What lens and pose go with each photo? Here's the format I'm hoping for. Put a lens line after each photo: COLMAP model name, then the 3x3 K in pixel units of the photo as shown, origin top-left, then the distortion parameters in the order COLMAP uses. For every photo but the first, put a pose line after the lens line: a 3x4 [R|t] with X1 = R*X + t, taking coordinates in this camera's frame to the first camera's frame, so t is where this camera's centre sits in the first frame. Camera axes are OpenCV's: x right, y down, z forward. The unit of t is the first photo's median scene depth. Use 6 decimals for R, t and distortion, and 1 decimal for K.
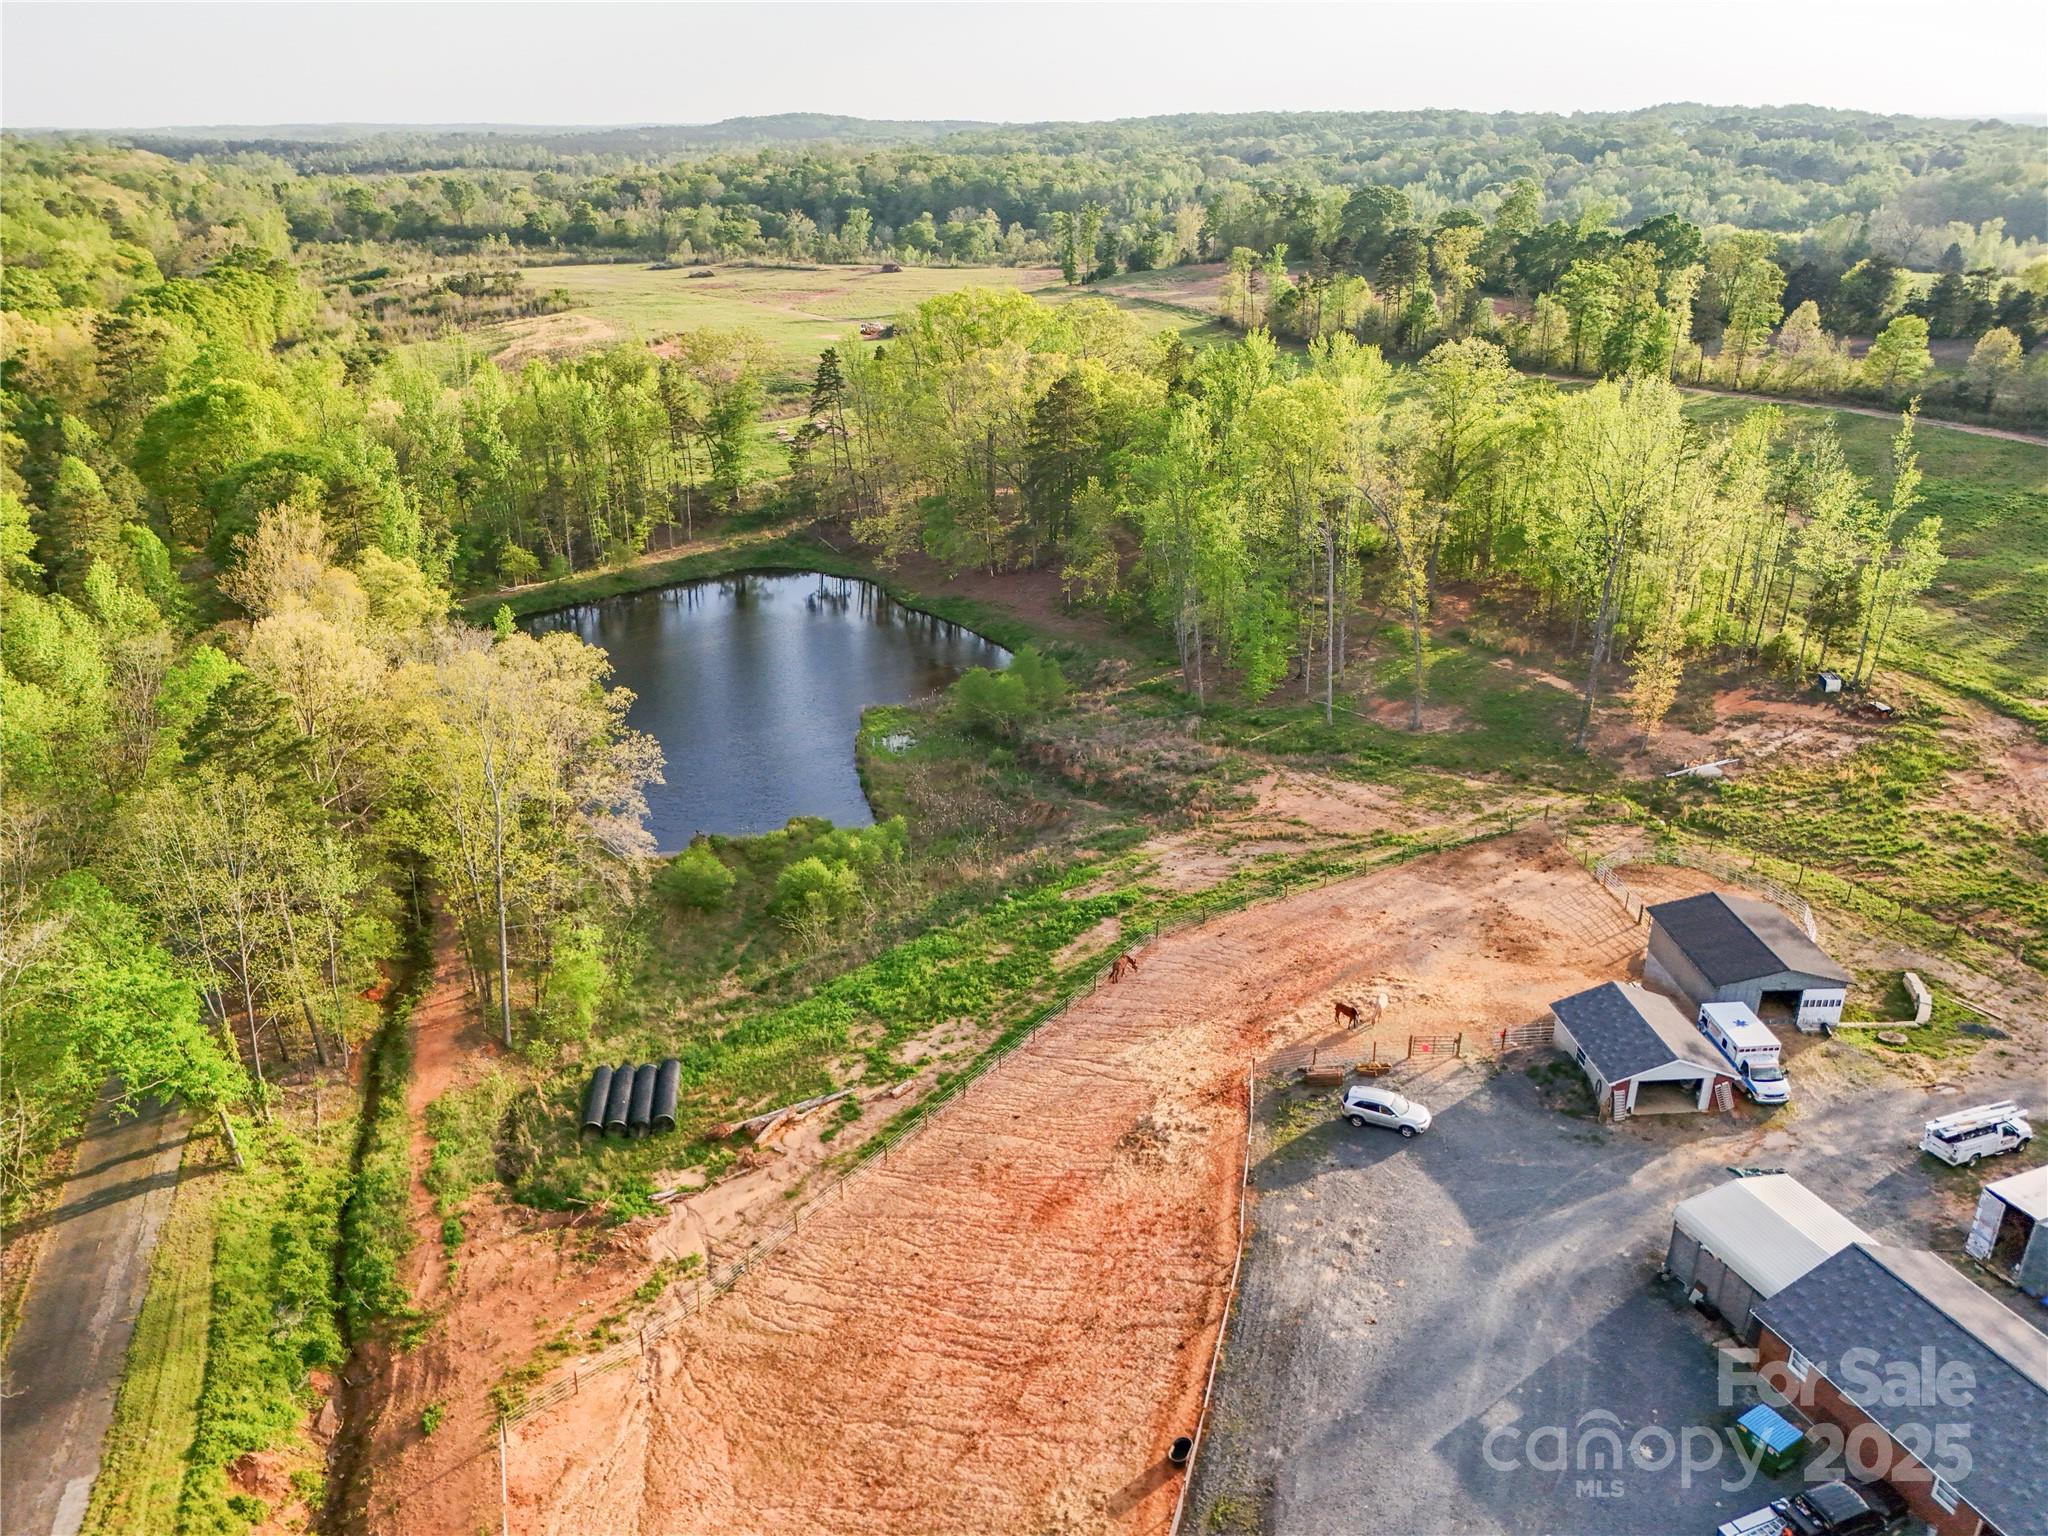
lens RADIAL K [[1507.4, 0, 1020.3], [0, 1507.4, 780.2], [0, 0, 1]] dist [0.046587, -0.037886]
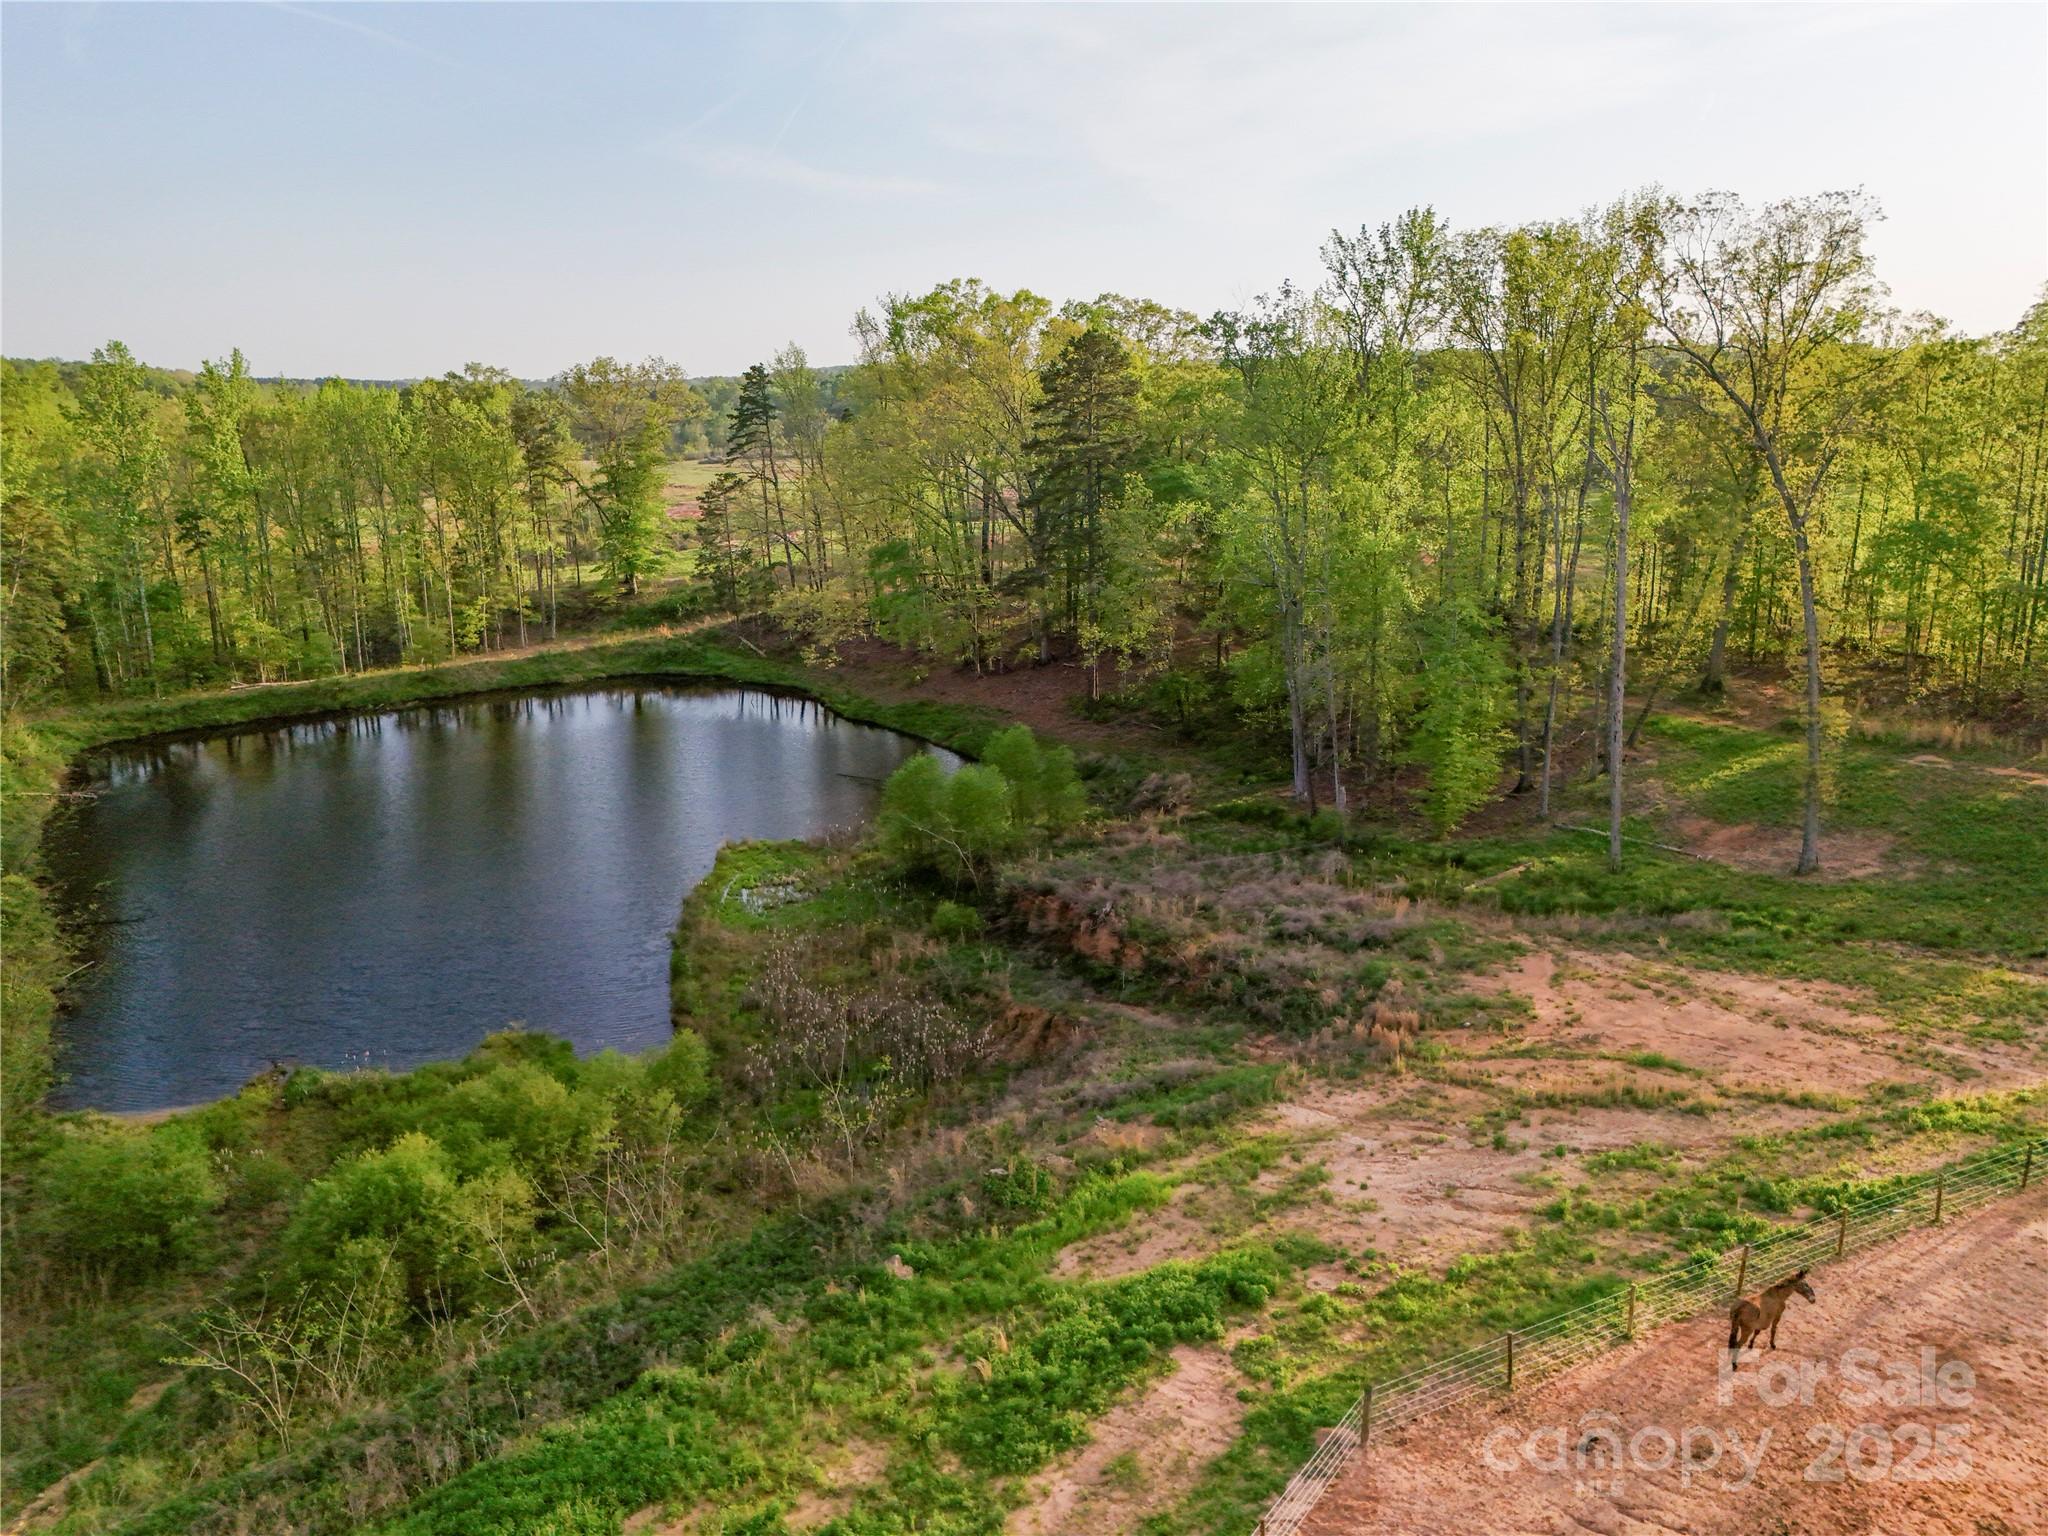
lens RADIAL K [[1507.4, 0, 1015.2], [0, 1507.4, 765.8], [0, 0, 1]] dist [0.046587, -0.037886]
pose [[0.999591, 0.012000, -0.025971, 0.024263], [-0.016114, 0.986246, -0.164497, 0.019644], [0.023640, 0.164848, 0.986036, 0.592209]]
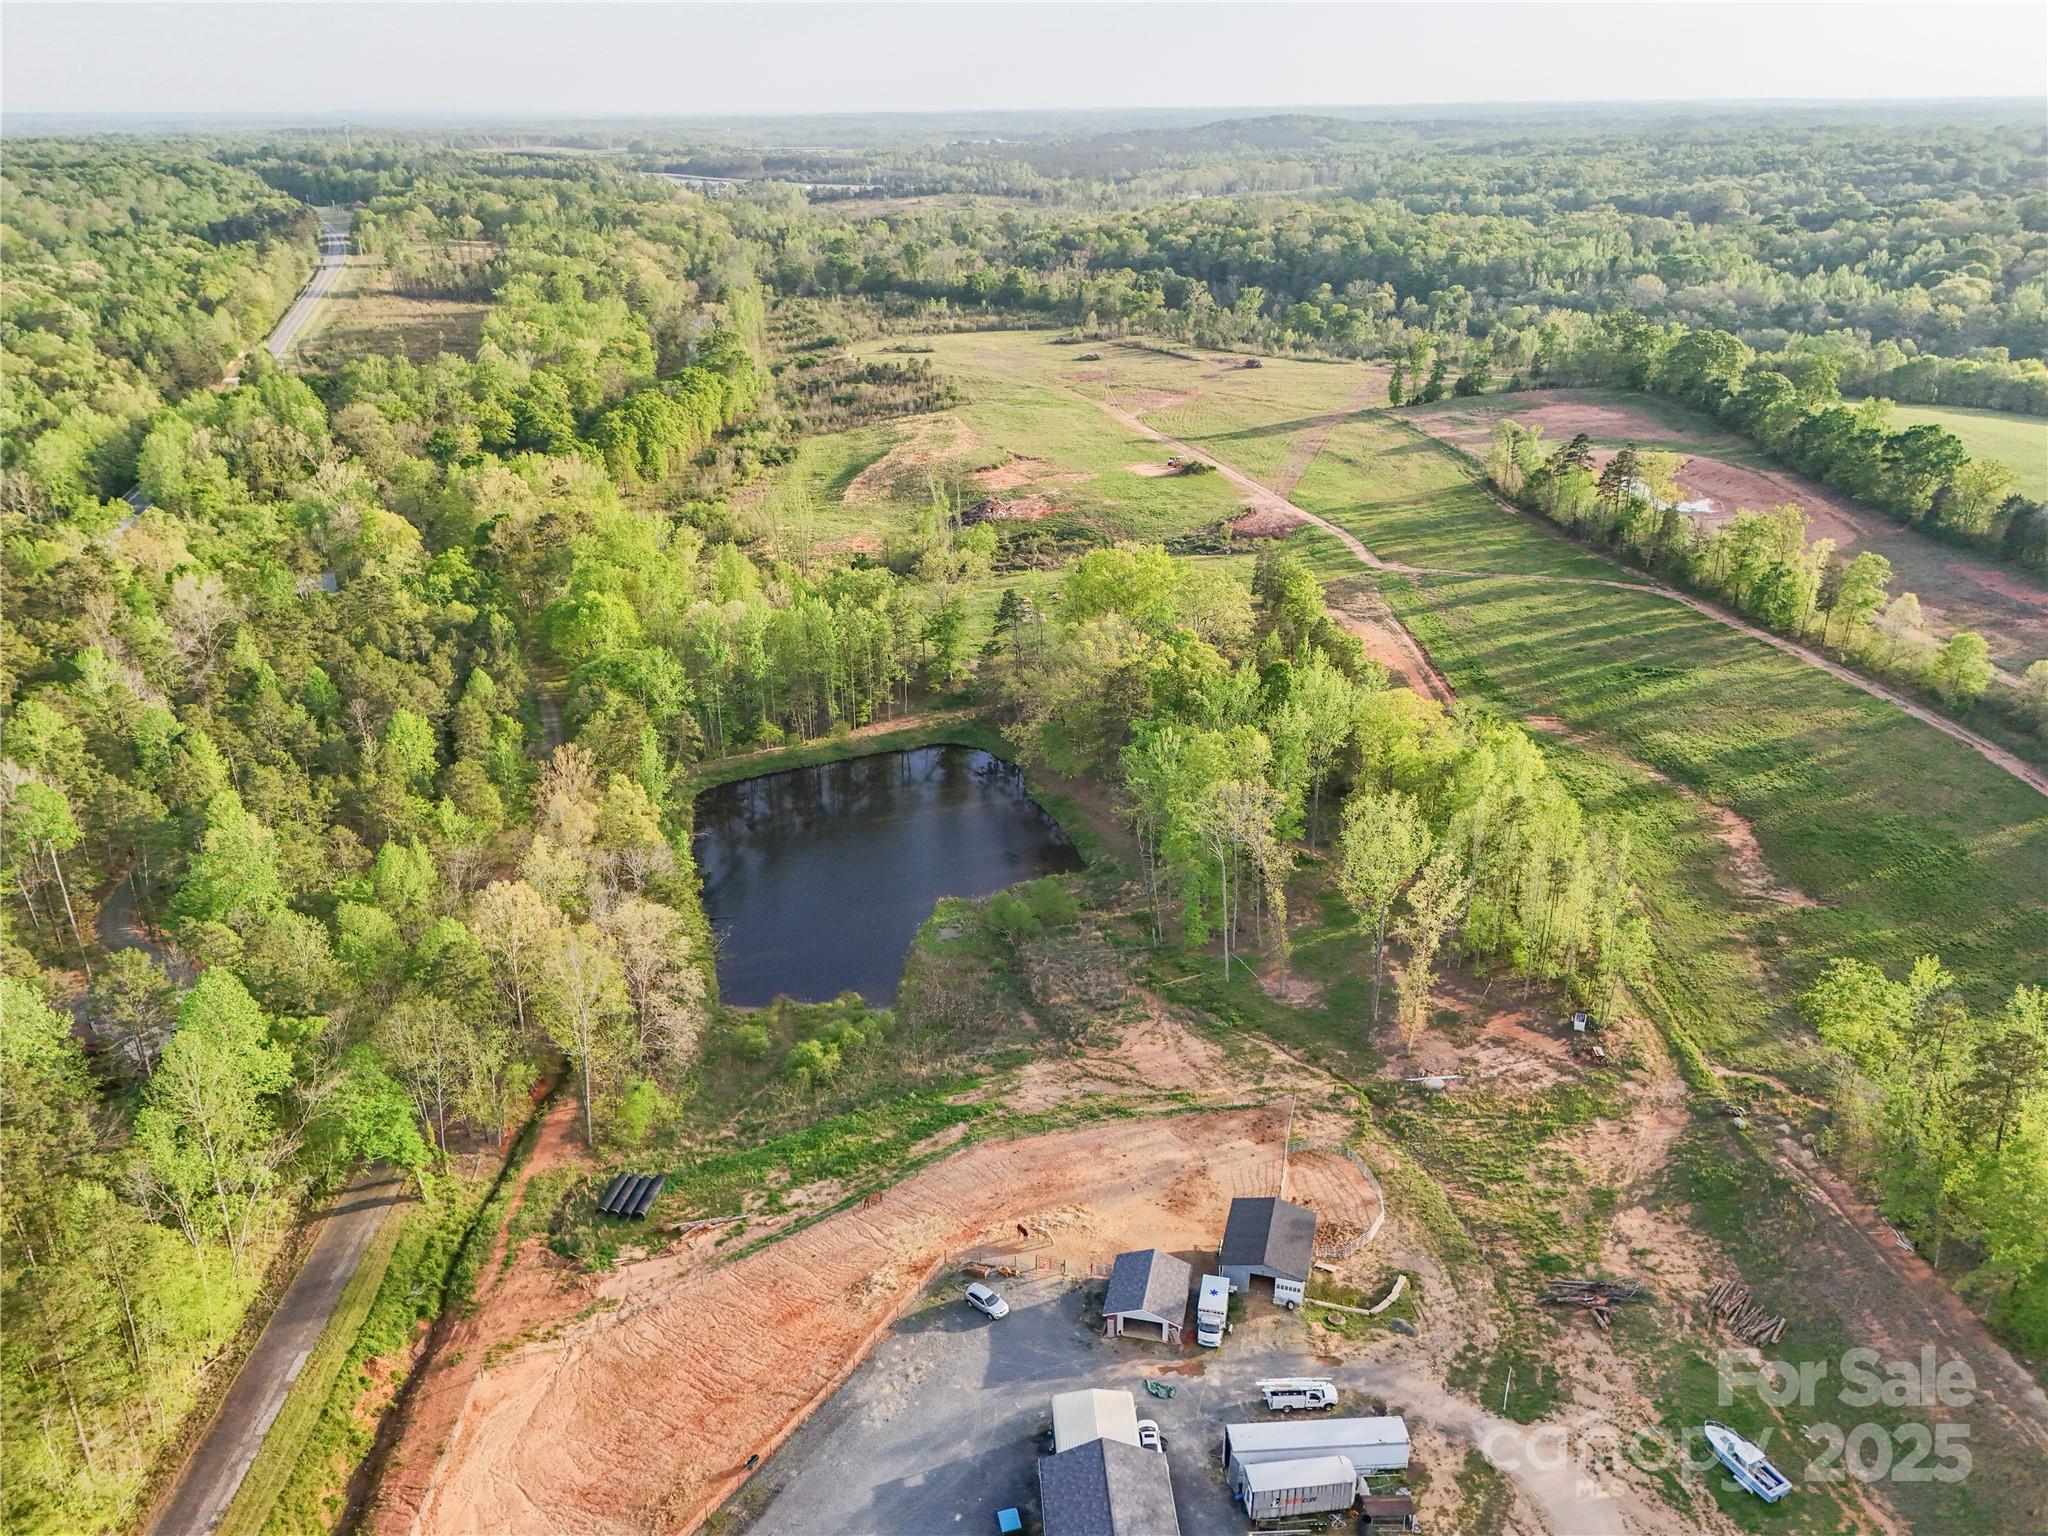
lens RADIAL K [[1507.4, 0, 1024.1], [0, 1507.4, 770.7], [0, 0, 1]] dist [0.046587, -0.037886]
pose [[0.954022, 0.119446, -0.274908, 0.452754], [-0.116772, 0.992815, 0.026135, -0.284836], [0.276055, 0.007168, 0.961115, -0.428172]]
